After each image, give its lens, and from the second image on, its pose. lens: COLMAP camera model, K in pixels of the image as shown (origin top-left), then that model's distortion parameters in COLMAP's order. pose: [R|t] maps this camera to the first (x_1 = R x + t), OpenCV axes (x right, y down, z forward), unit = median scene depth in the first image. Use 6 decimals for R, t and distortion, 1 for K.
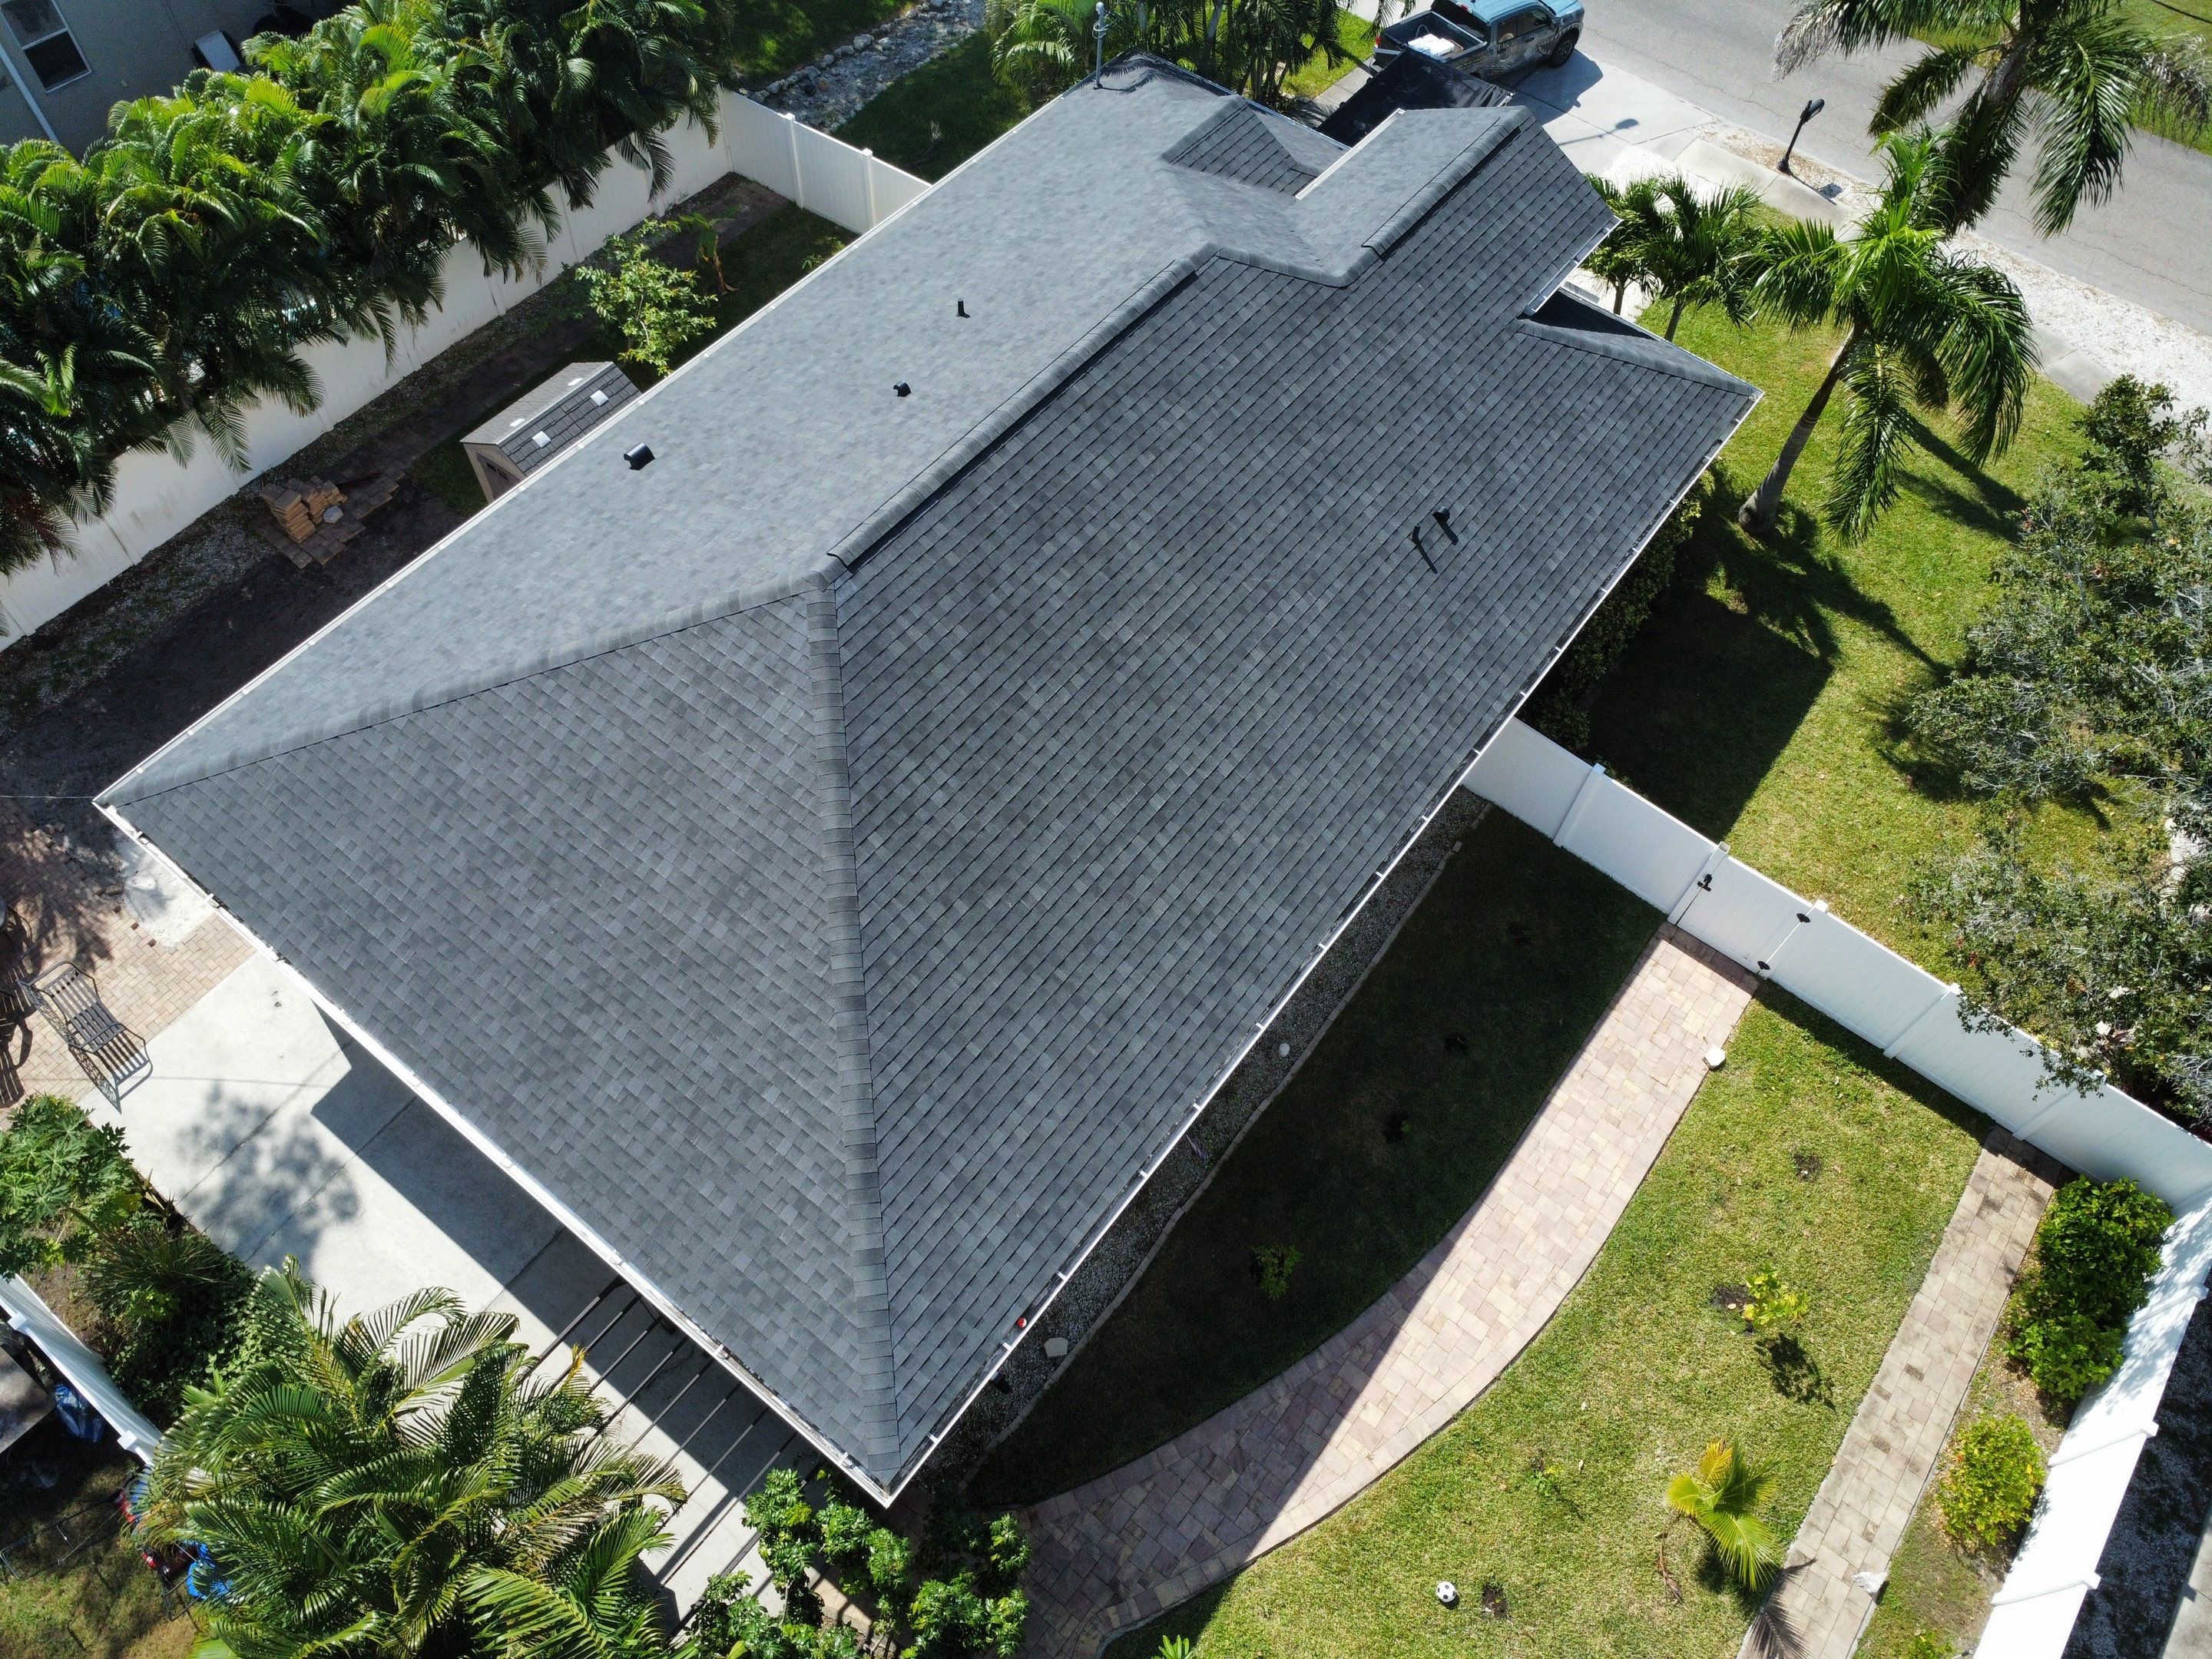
lens RADIAL K [[1601.6, 0, 1094.2], [0, 1601.6, 824.1], [0, 0, 1]] dist [-0.036313, 0.004699]
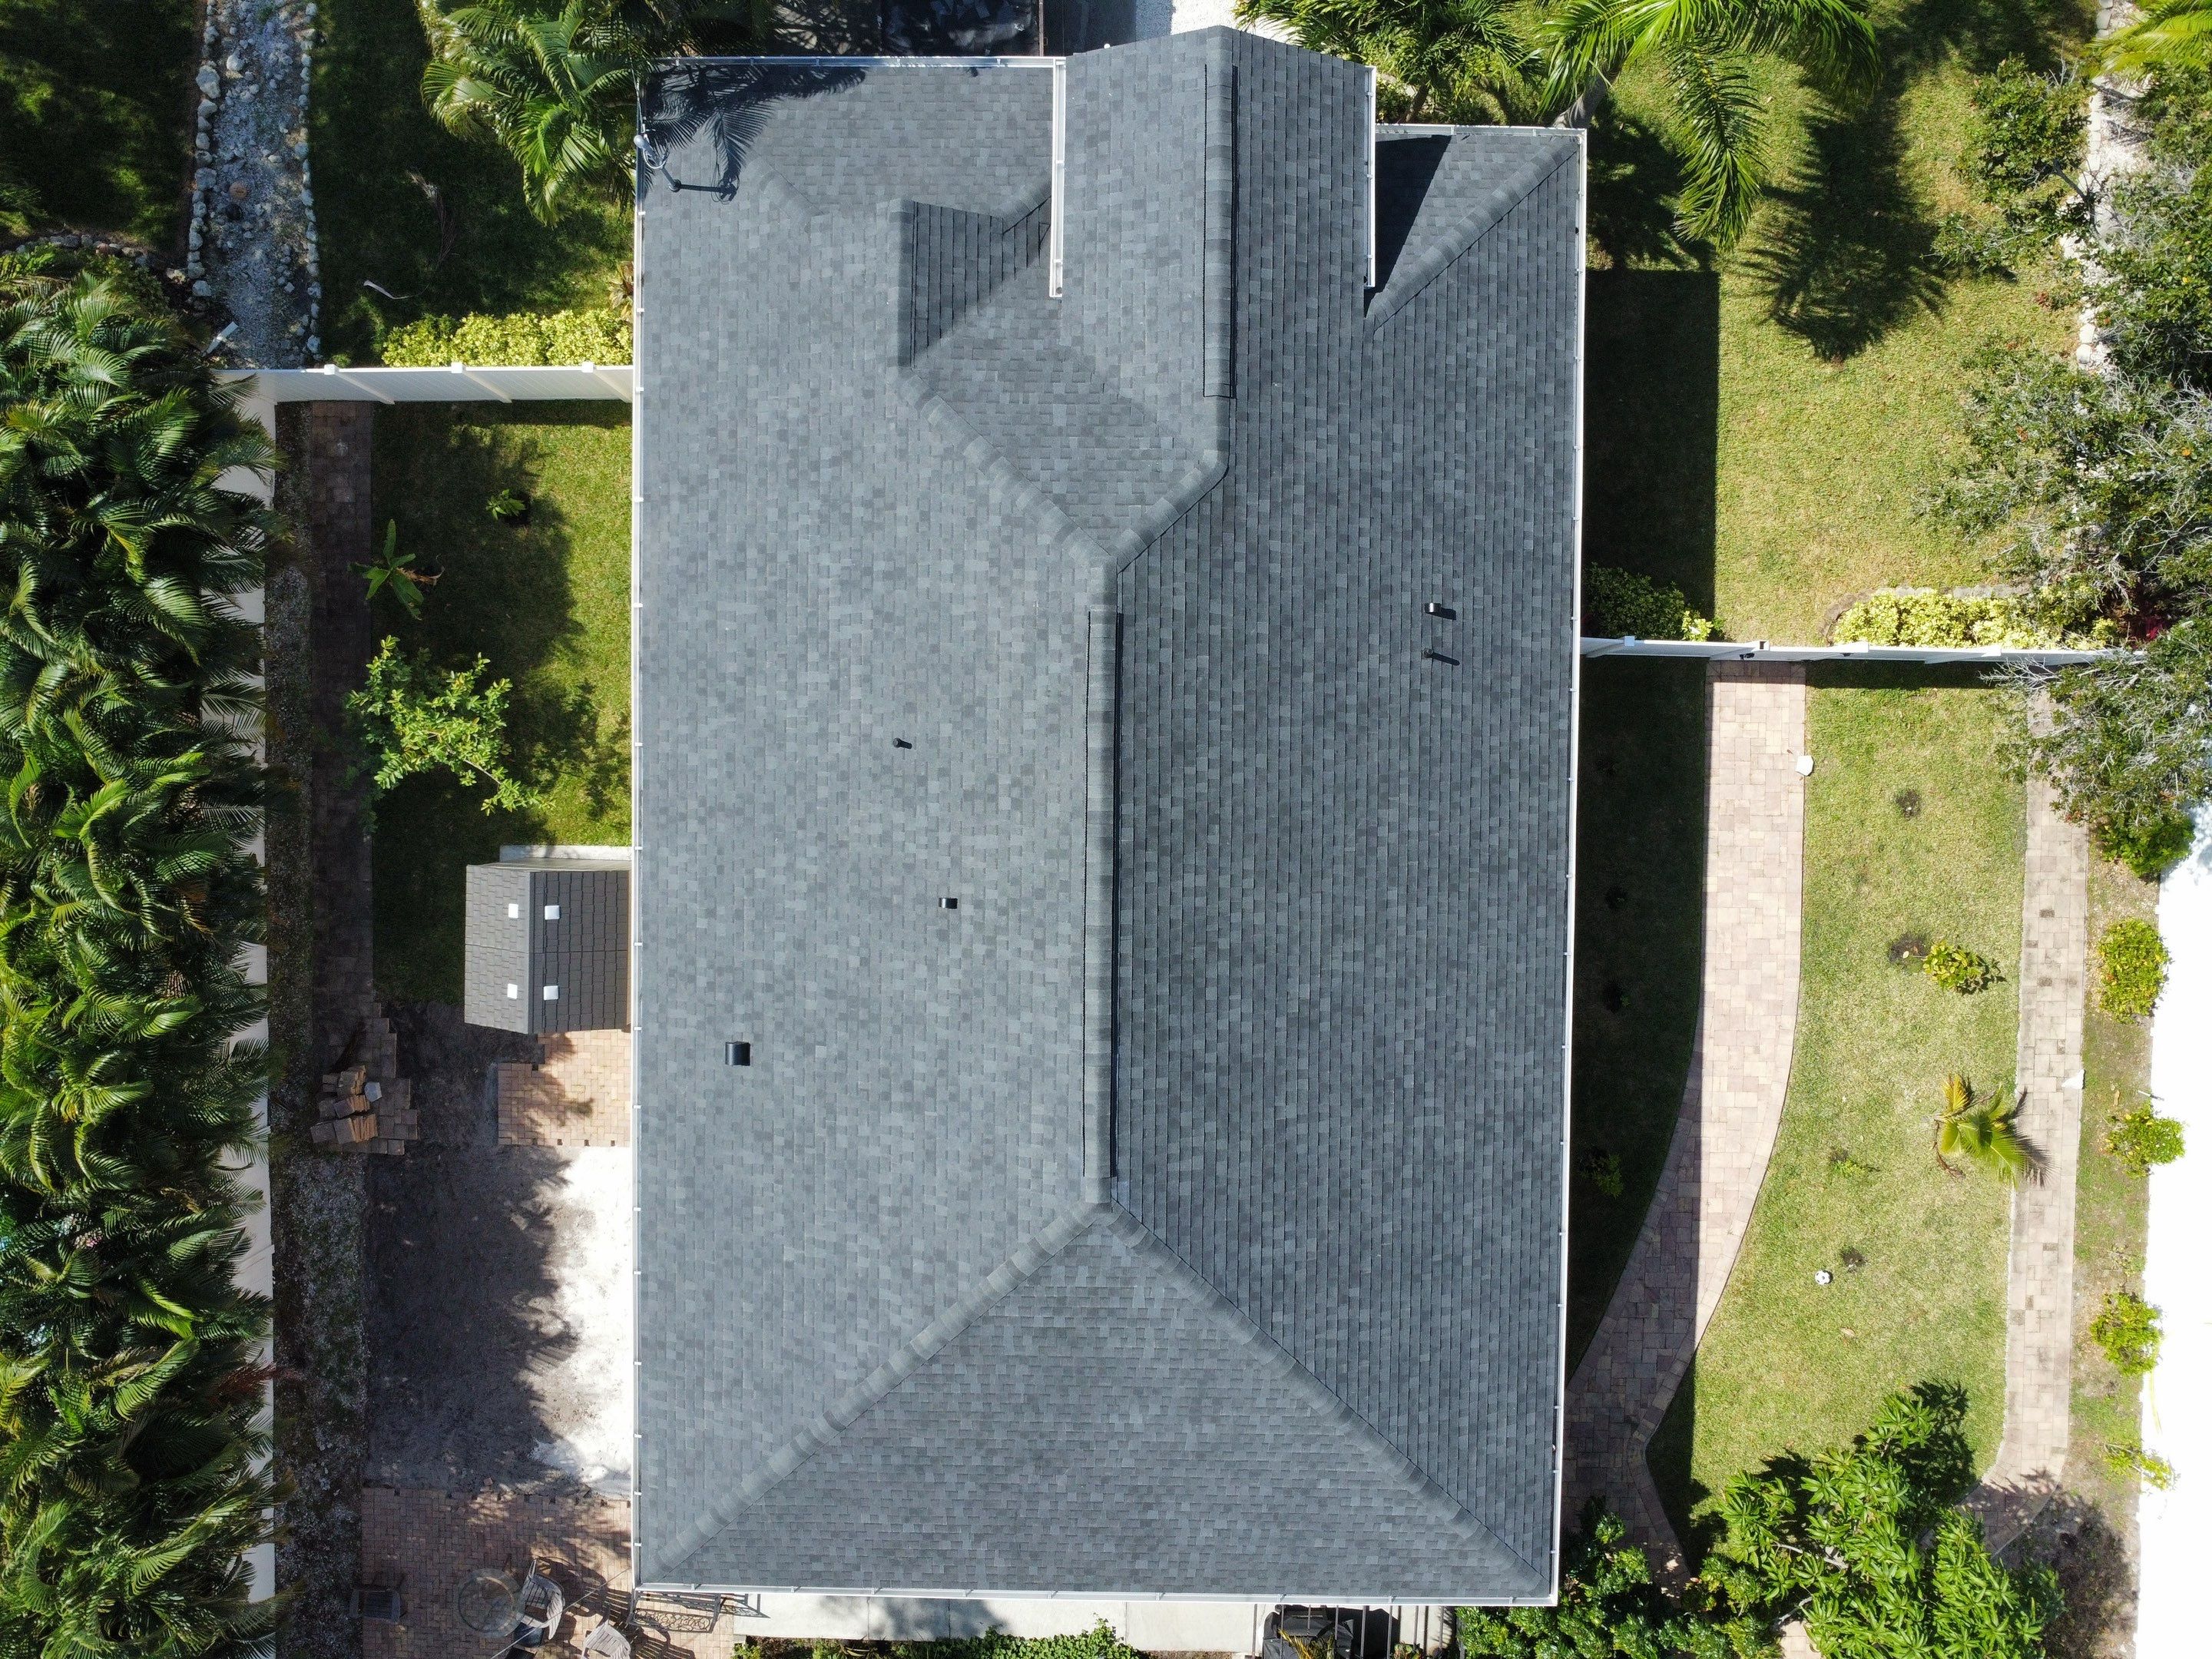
lens RADIAL K [[1601.6, 0, 1094.4], [0, 1601.6, 818.4], [0, 0, 1]] dist [-0.036313, 0.004699]
pose [[0.798135, -0.598359, -0.070335, 0.048352], [0.531893, 0.644977, 0.548721, -0.798167], [-0.282968, -0.475364, 0.833042, 0.203801]]
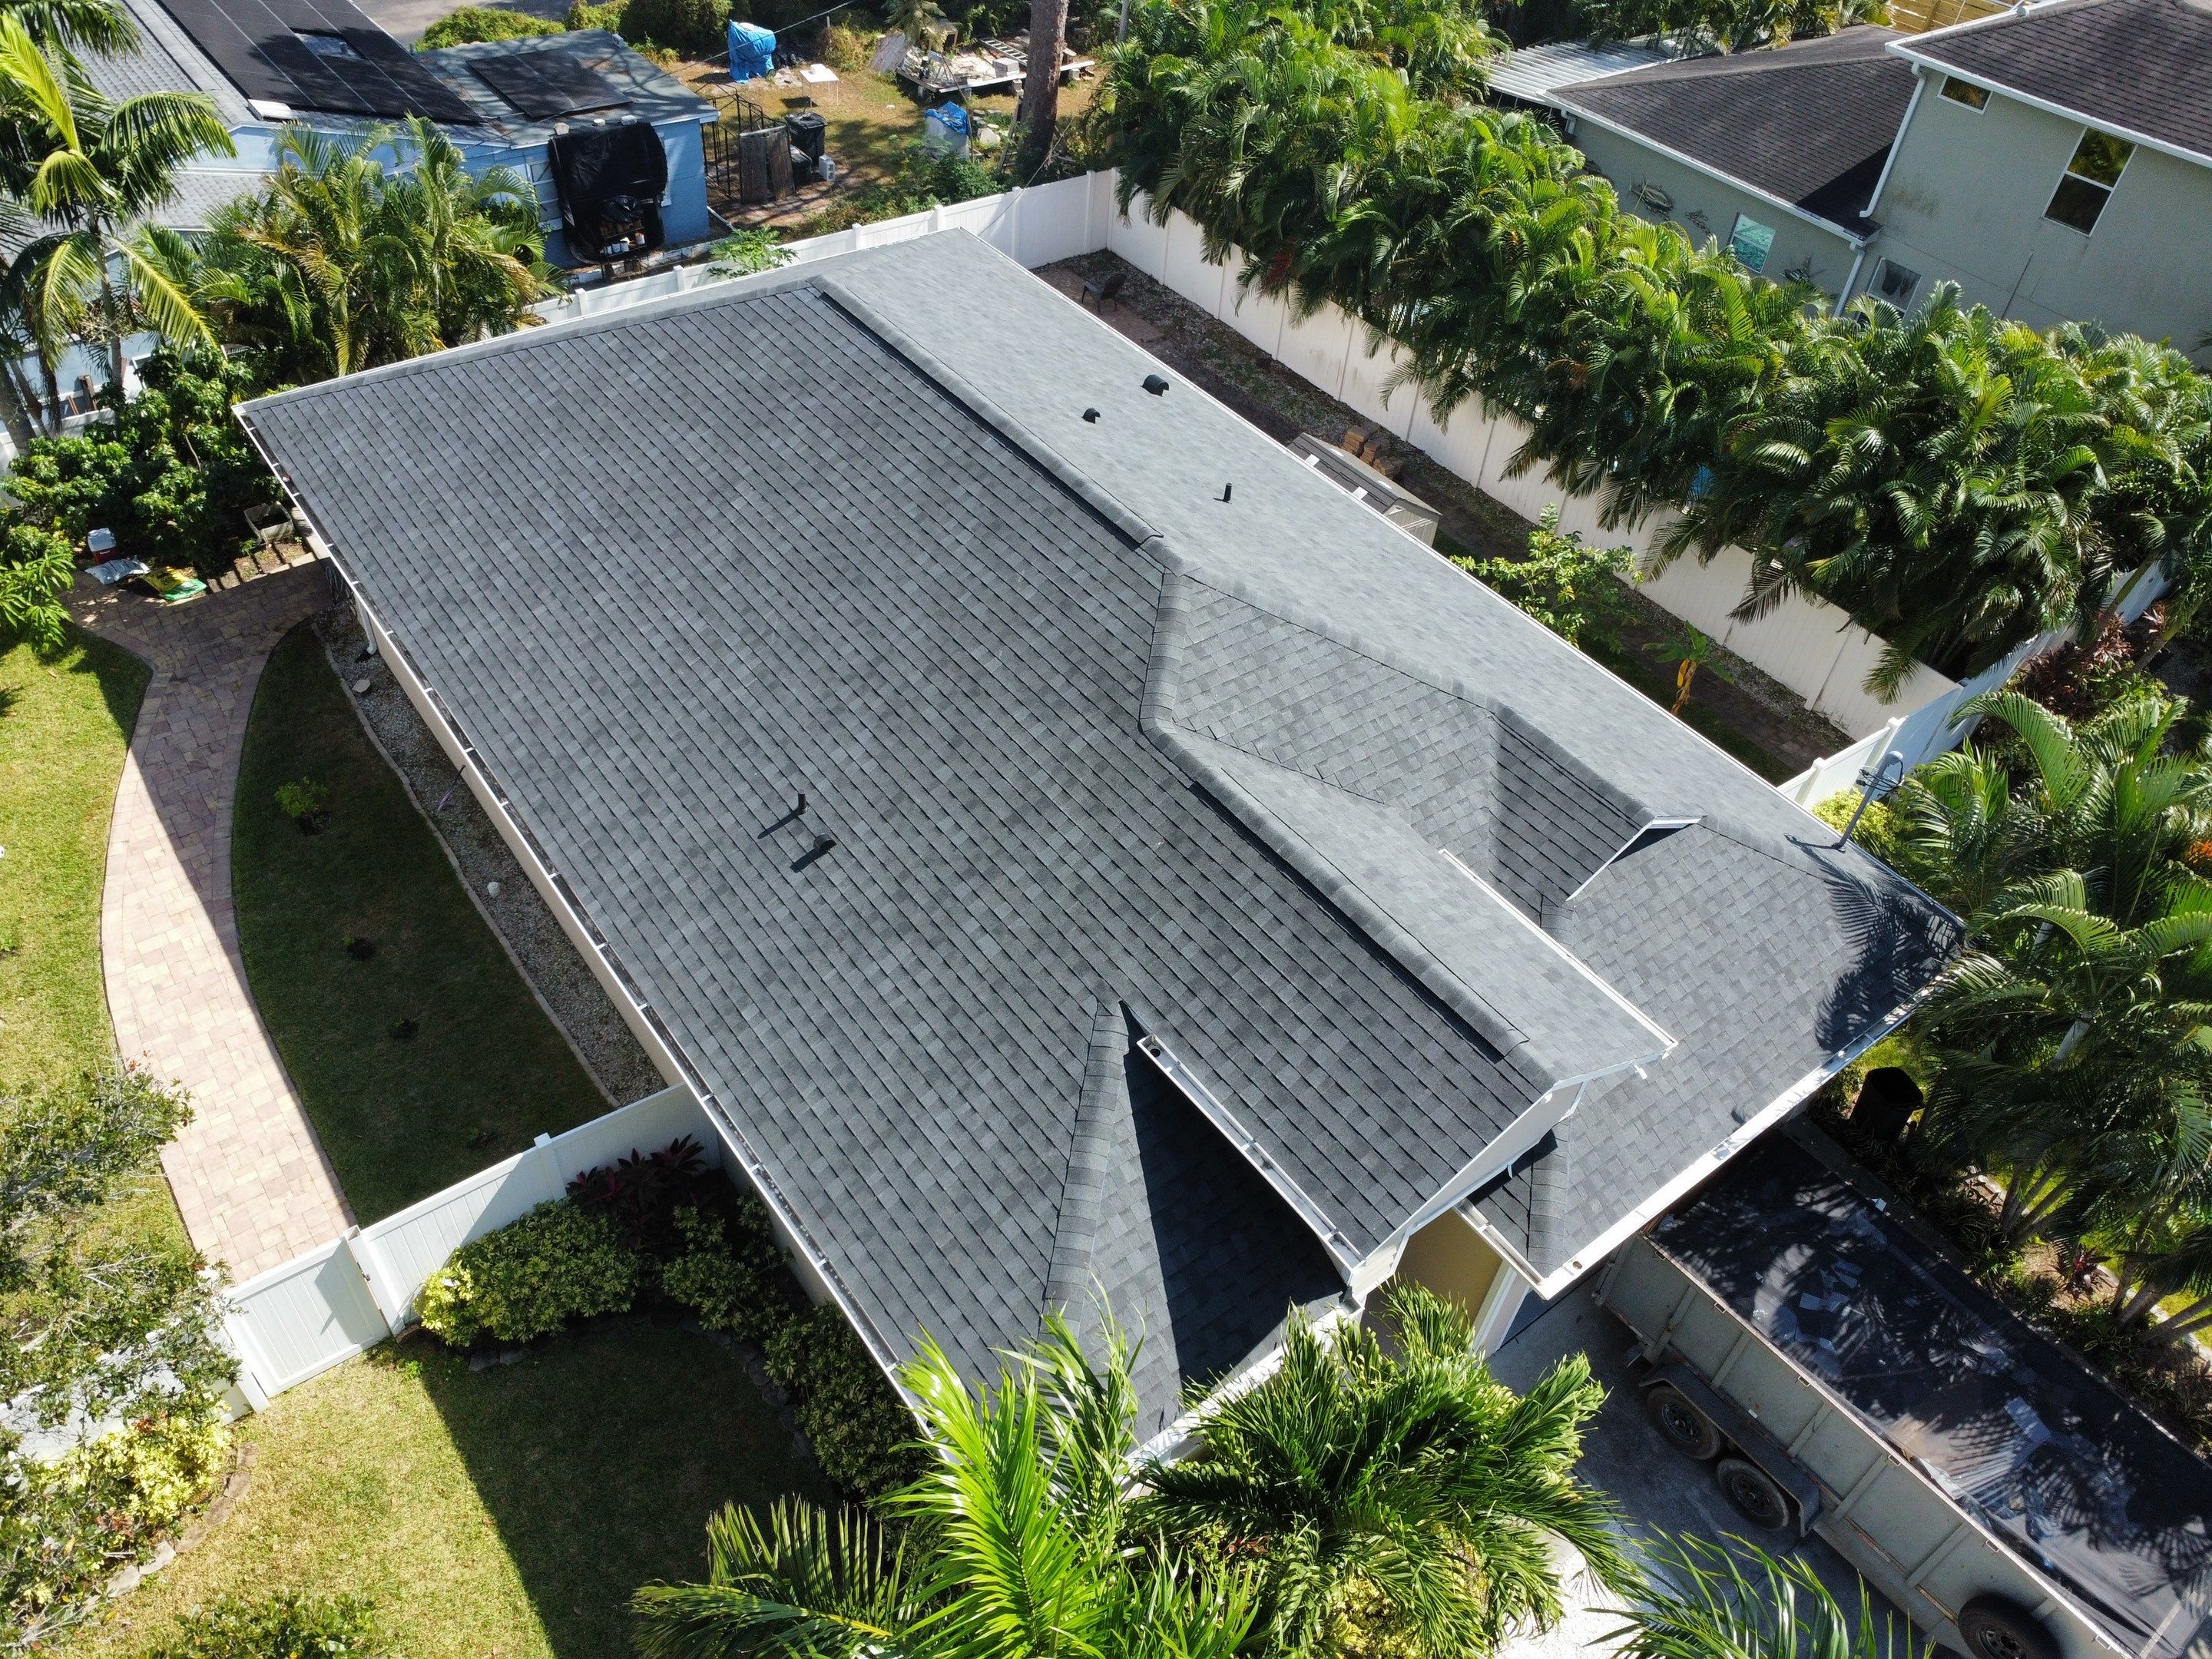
lens RADIAL K [[1601.6, 0, 1101.3], [0, 1601.6, 829.9], [0, 0, 1]] dist [-0.036313, 0.004699]
pose [[-0.261627, 0.627050, -0.733730, 0.783572], [-0.855384, 0.201491, 0.477201, -0.712910], [0.447069, 0.752469, 0.483653, 0.728308]]
